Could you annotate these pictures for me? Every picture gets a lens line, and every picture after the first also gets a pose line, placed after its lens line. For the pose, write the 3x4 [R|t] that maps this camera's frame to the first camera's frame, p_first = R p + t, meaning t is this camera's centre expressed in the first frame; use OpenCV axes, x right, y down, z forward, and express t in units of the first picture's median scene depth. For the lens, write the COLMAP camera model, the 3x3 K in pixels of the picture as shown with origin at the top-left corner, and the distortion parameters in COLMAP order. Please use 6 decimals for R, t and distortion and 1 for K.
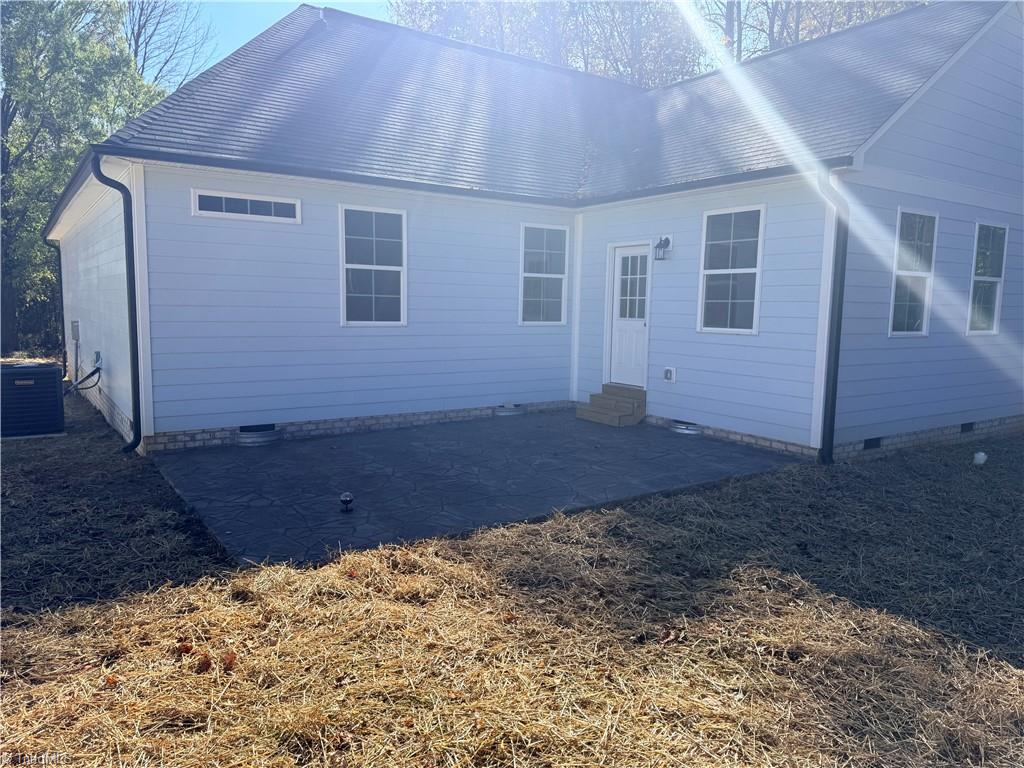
lens RADIAL K [[715.4, 0, 512.0], [0, 715.4, 384.0], [0, 0, 1]] dist [0.092934, -0.136464]
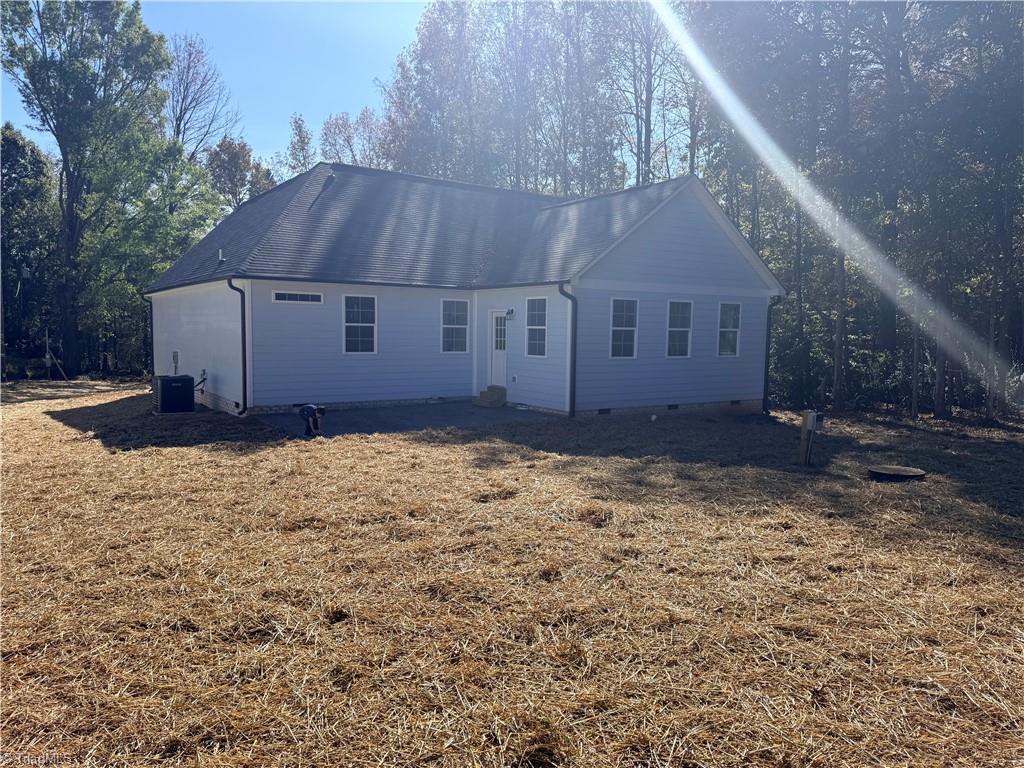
lens RADIAL K [[715.4, 0, 512.0], [0, 715.4, 384.0], [0, 0, 1]] dist [0.092934, -0.136464]
pose [[0.999975, -0.003024, -0.006402, 0.228878], [0.002785, 0.999311, -0.037017, 0.071522], [0.006510, 0.036998, 0.999294, -0.925974]]
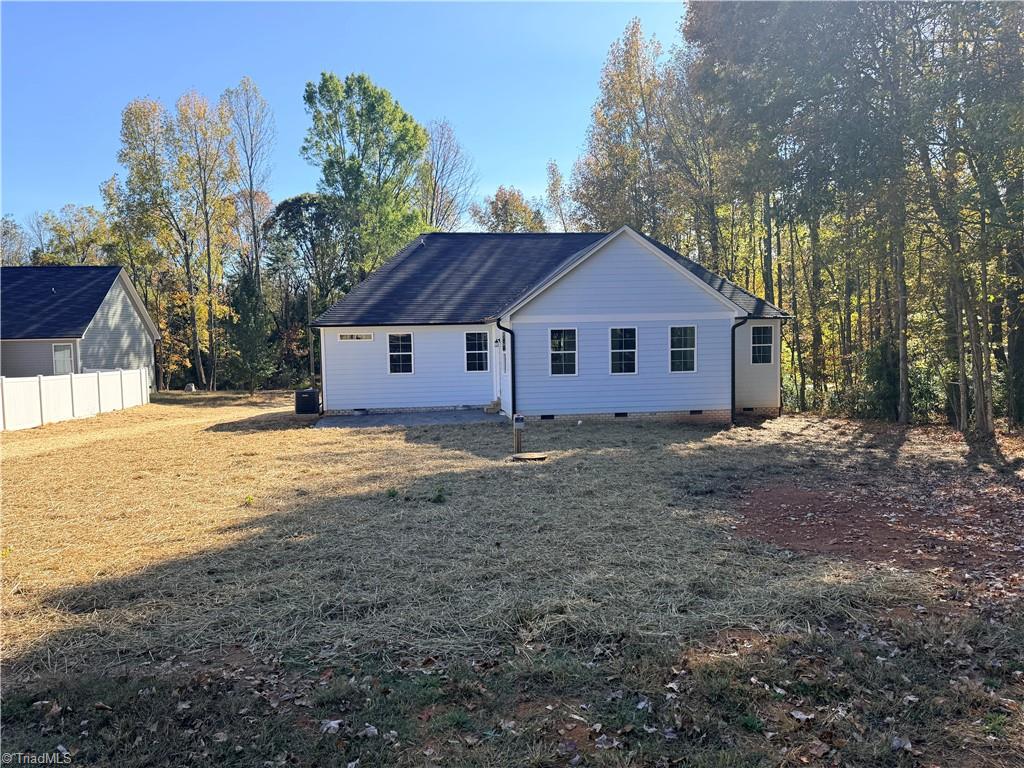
lens RADIAL K [[715.4, 0, 512.0], [0, 715.4, 384.0], [0, 0, 1]] dist [0.092934, -0.136464]
pose [[0.889669, -0.009601, -0.456505, 1.418879], [-0.015780, 0.998535, -0.051753, 0.089484], [0.456333, 0.053247, 0.888214, -1.222445]]
